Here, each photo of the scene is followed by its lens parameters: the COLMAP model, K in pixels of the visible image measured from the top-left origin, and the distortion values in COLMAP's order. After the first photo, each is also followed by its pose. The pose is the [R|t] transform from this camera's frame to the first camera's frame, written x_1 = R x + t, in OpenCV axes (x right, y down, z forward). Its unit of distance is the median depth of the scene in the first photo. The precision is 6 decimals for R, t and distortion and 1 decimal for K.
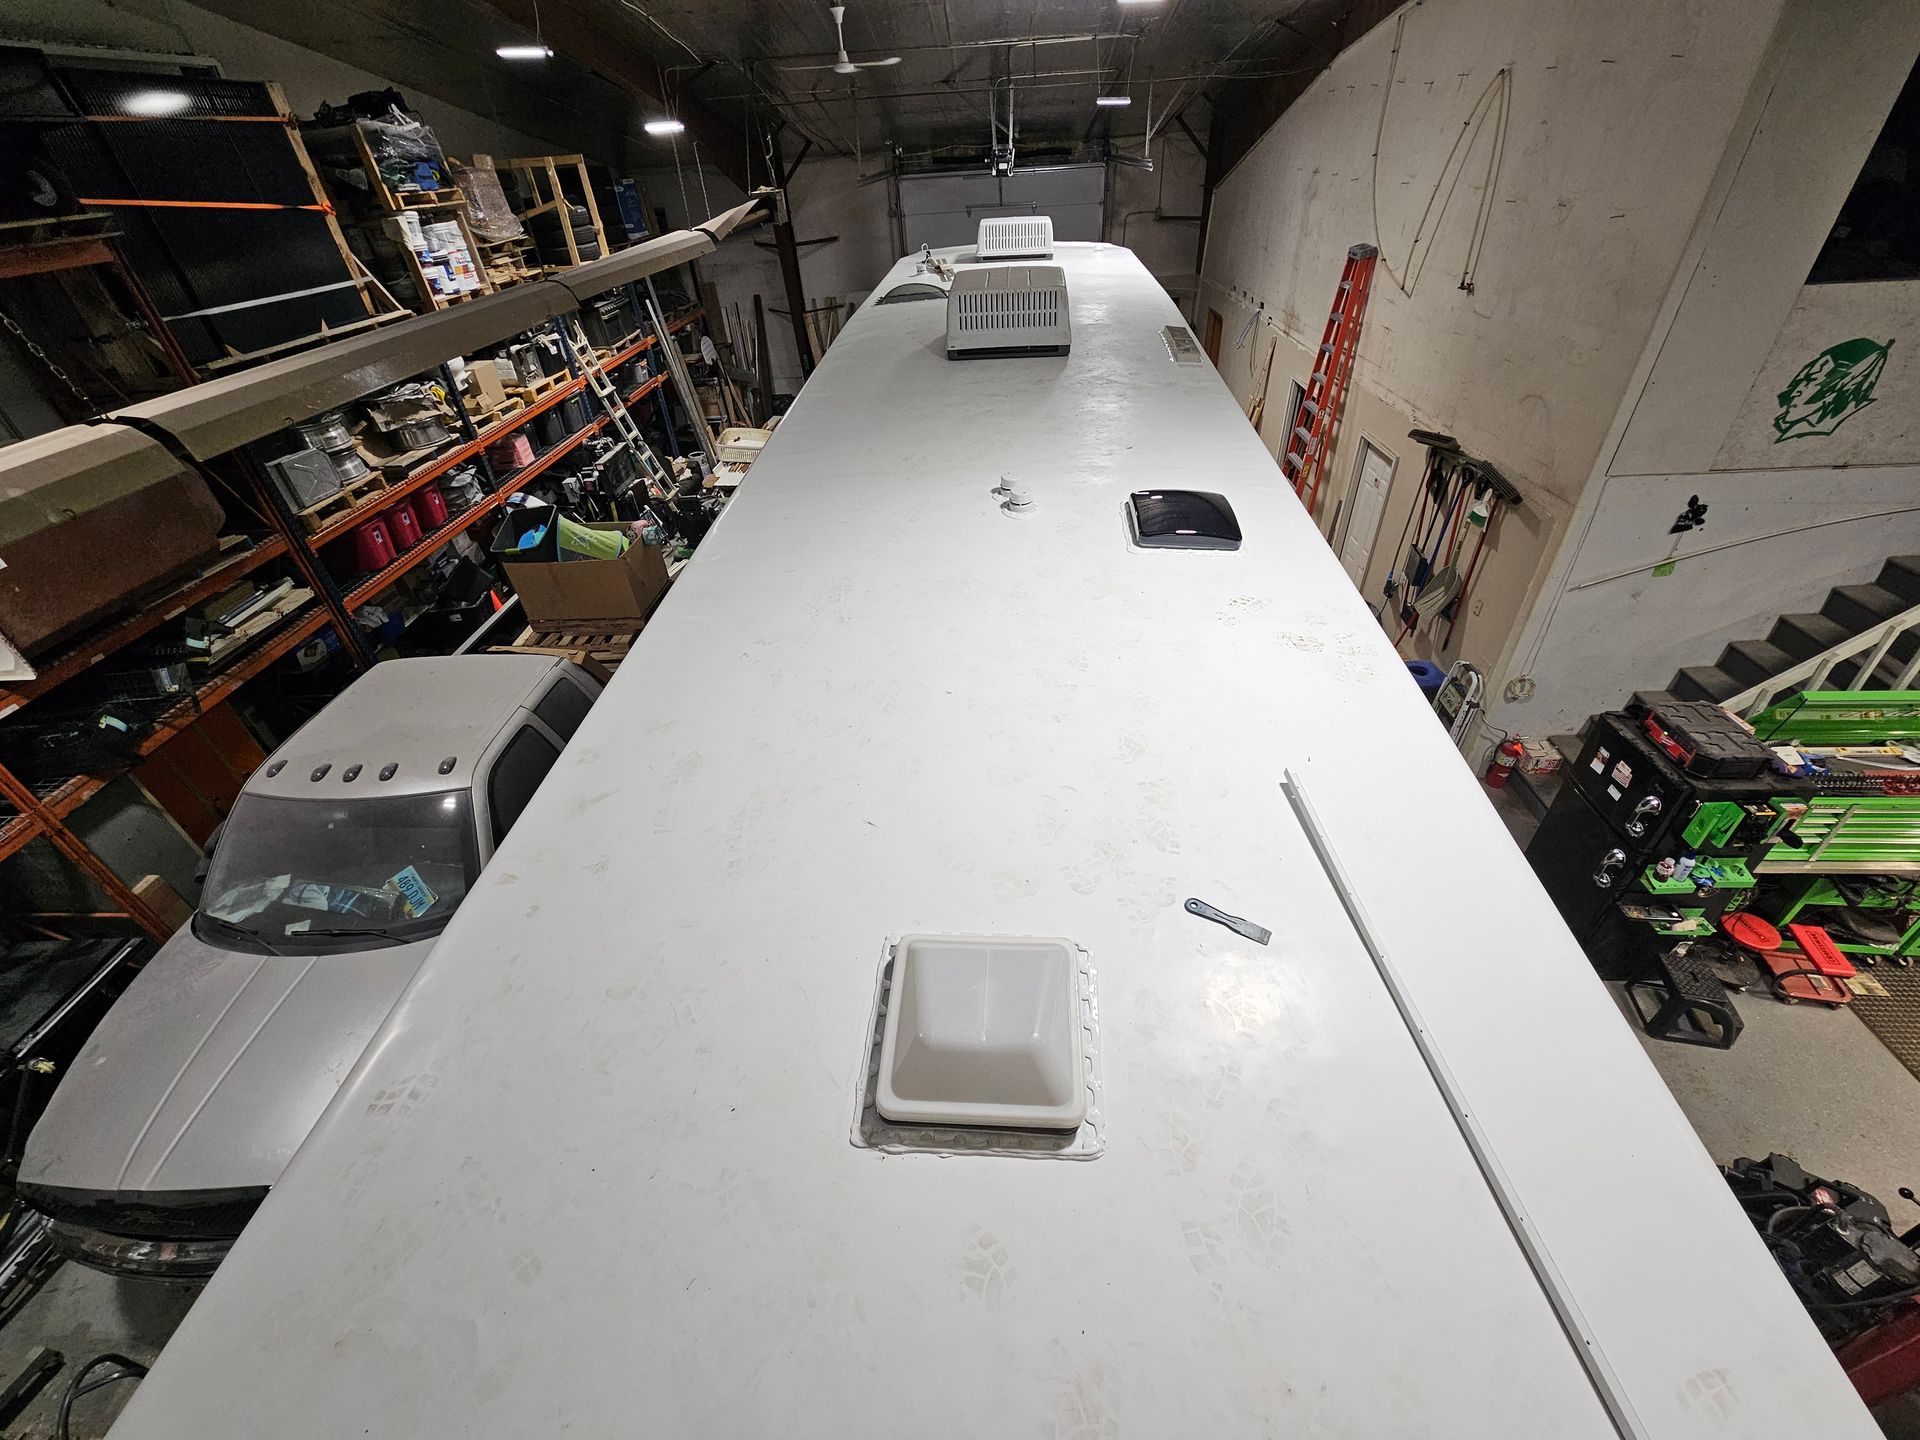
lens RADIAL K [[780.5, 0, 960.6], [0, 780.5, 717.6], [0, 0, 1]] dist [-0.011172, -0.000055]
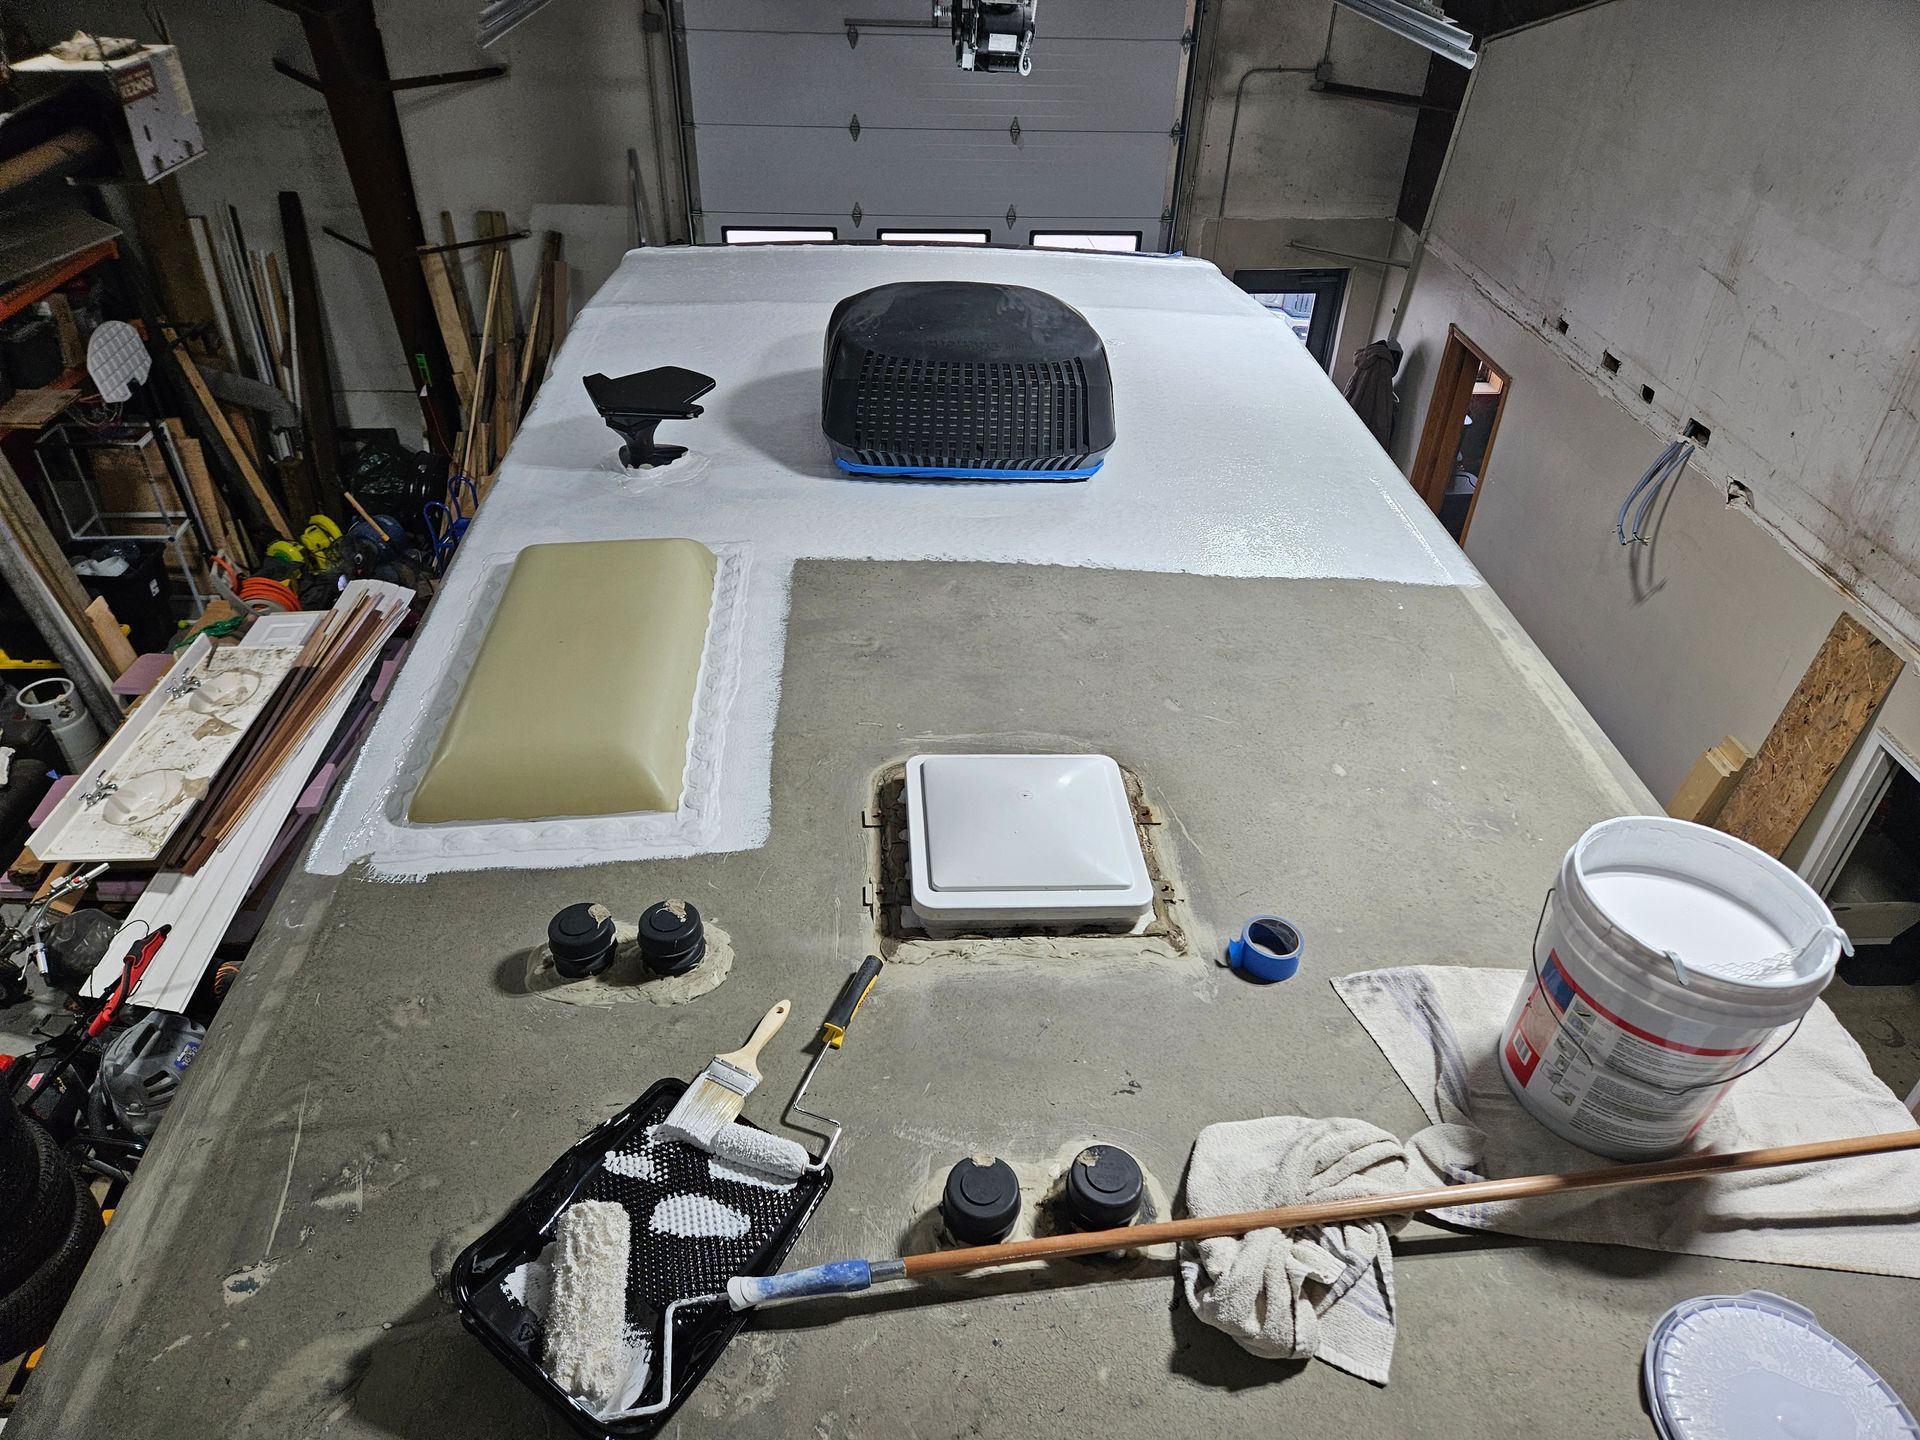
lens RADIAL K [[1321.8, 0, 958.0], [0, 1321.8, 719.1], [0, 0, 1]] dist [0.045424, -0.031351]
pose [[0.993246, 0.019070, 0.114451, -0.010141], [-0.015468, 0.999359, -0.032284, -0.409961], [-0.114993, 0.030295, 0.992904, 0.484091]]
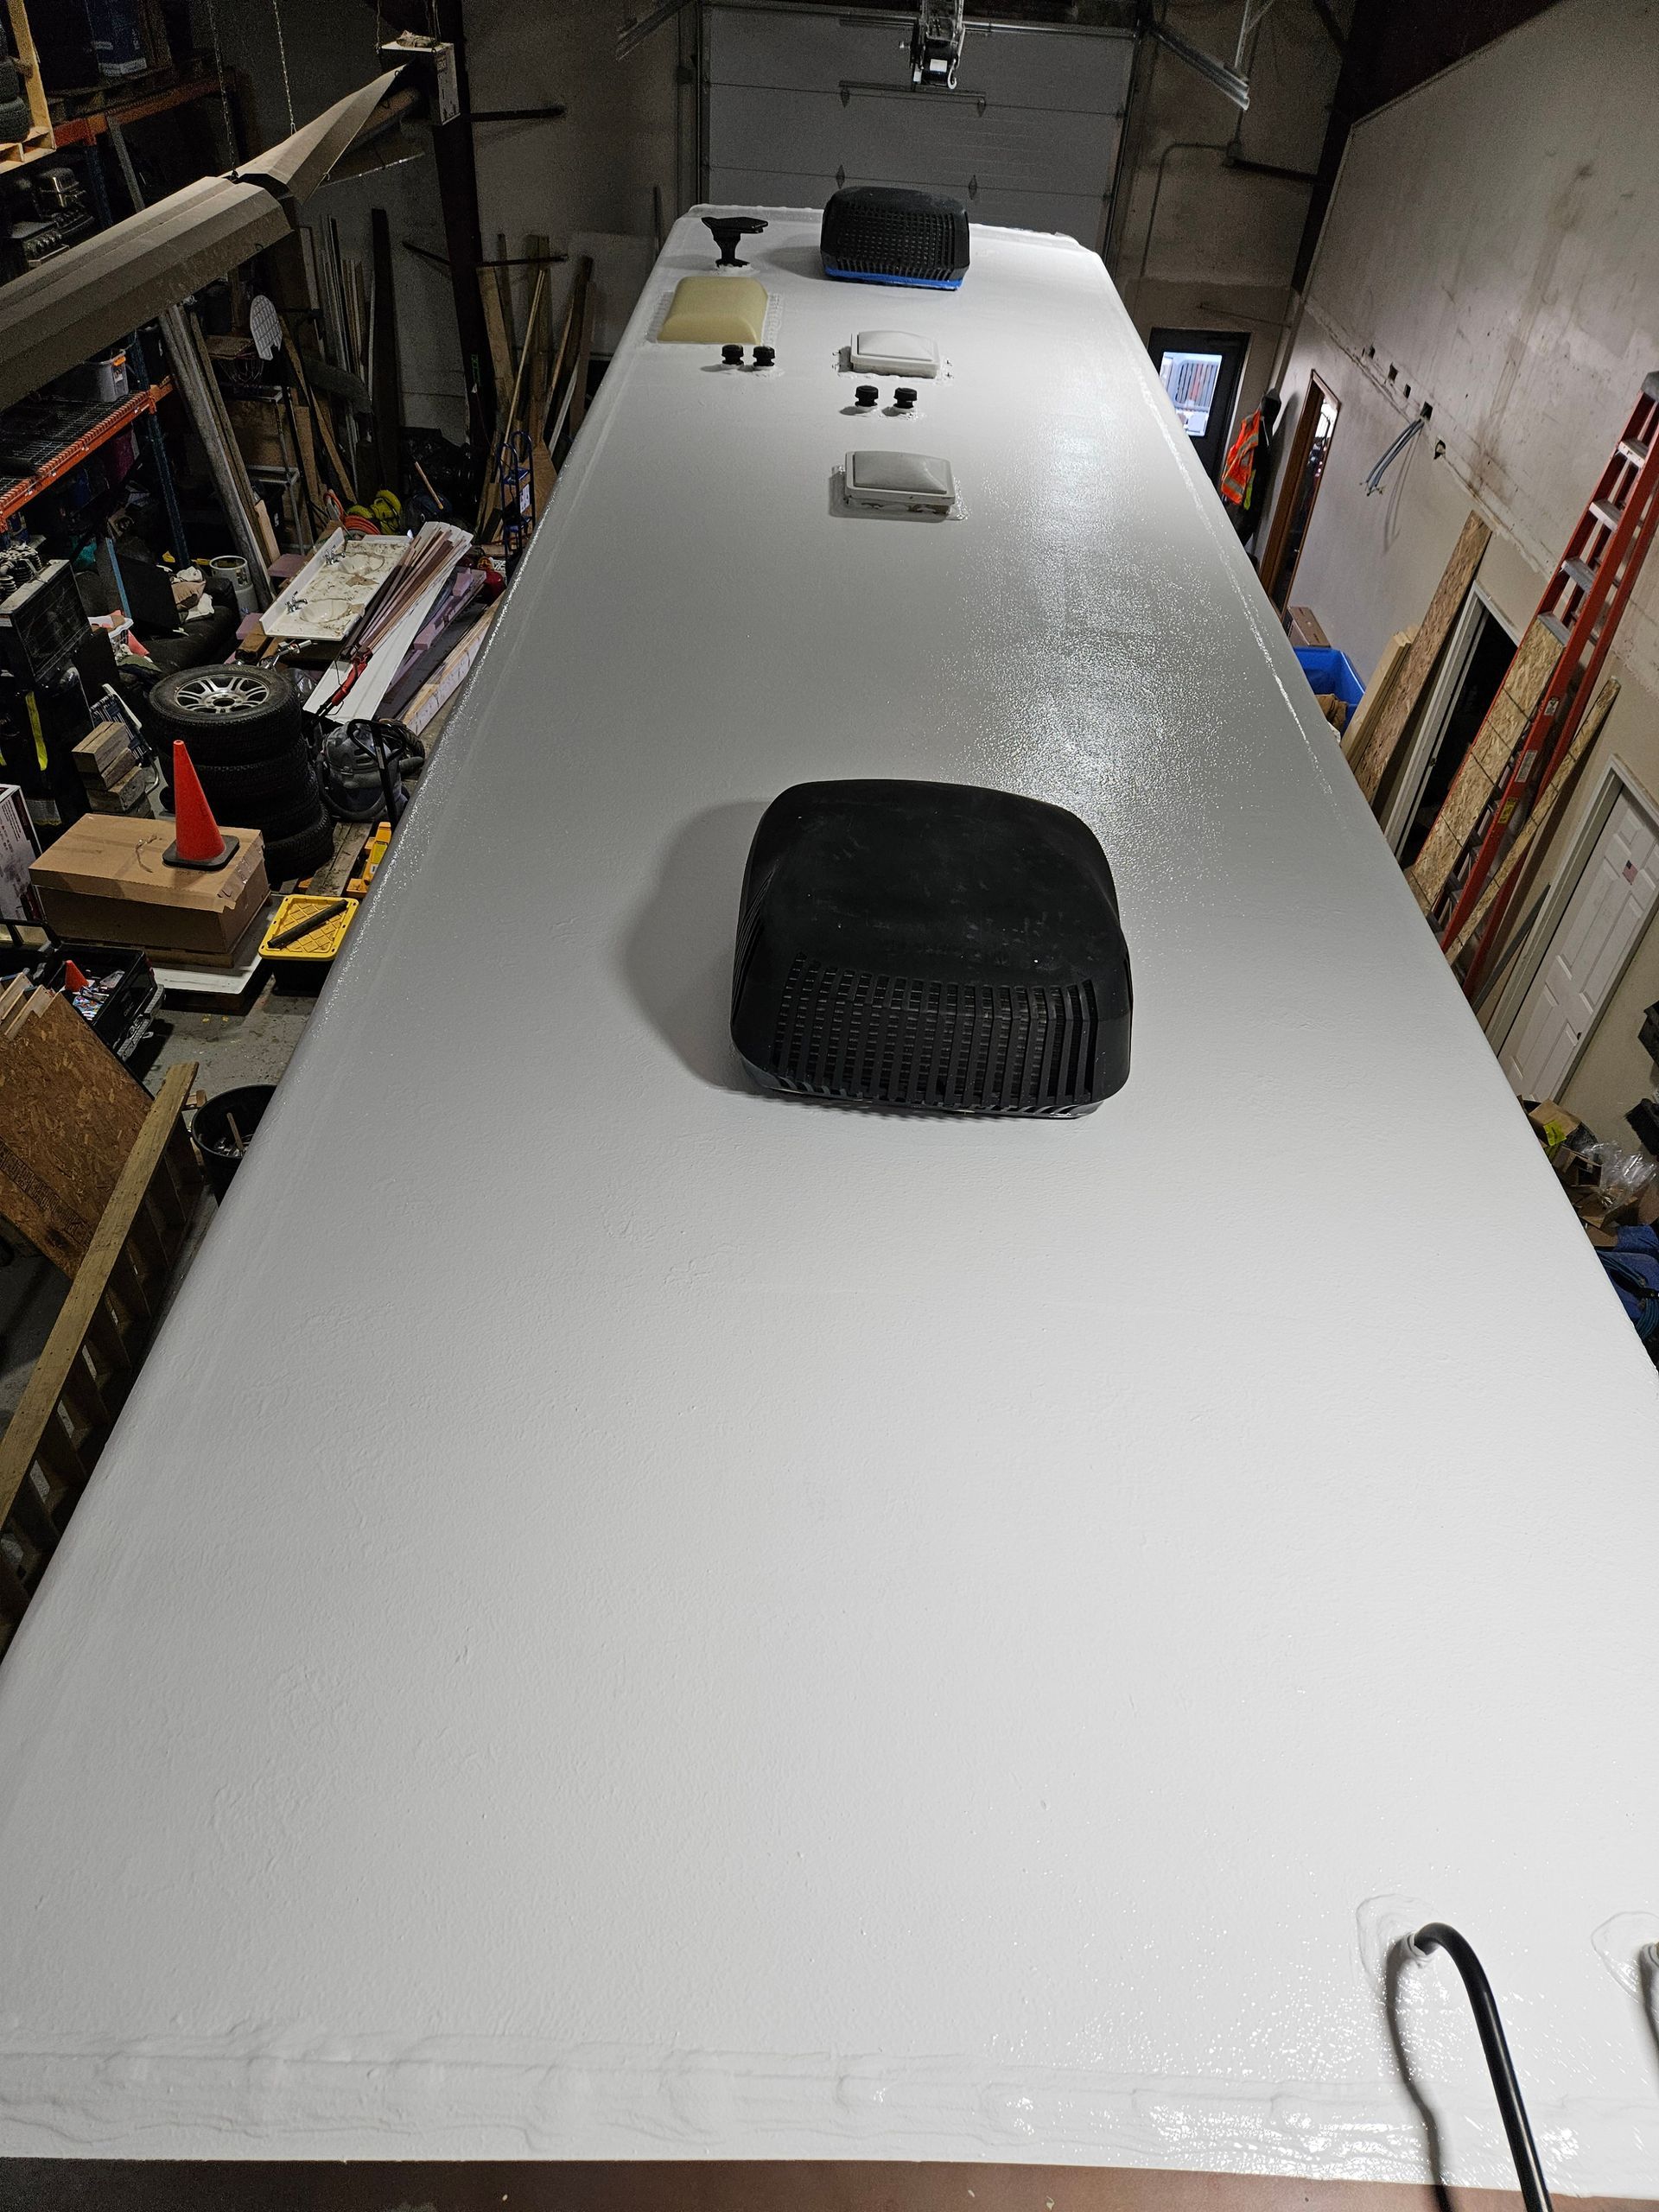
lens RADIAL K [[1478.2, 0, 834.5], [0, 1478.2, 1116.6], [0, 0, 1]] dist [0.042561, -0.036000]
pose [[0.993114, 0.085539, 0.080052, -0.022455], [-0.090760, 0.993813, 0.064018, -0.124782], [-0.074080, -0.070843, 0.994733, 0.063901]]
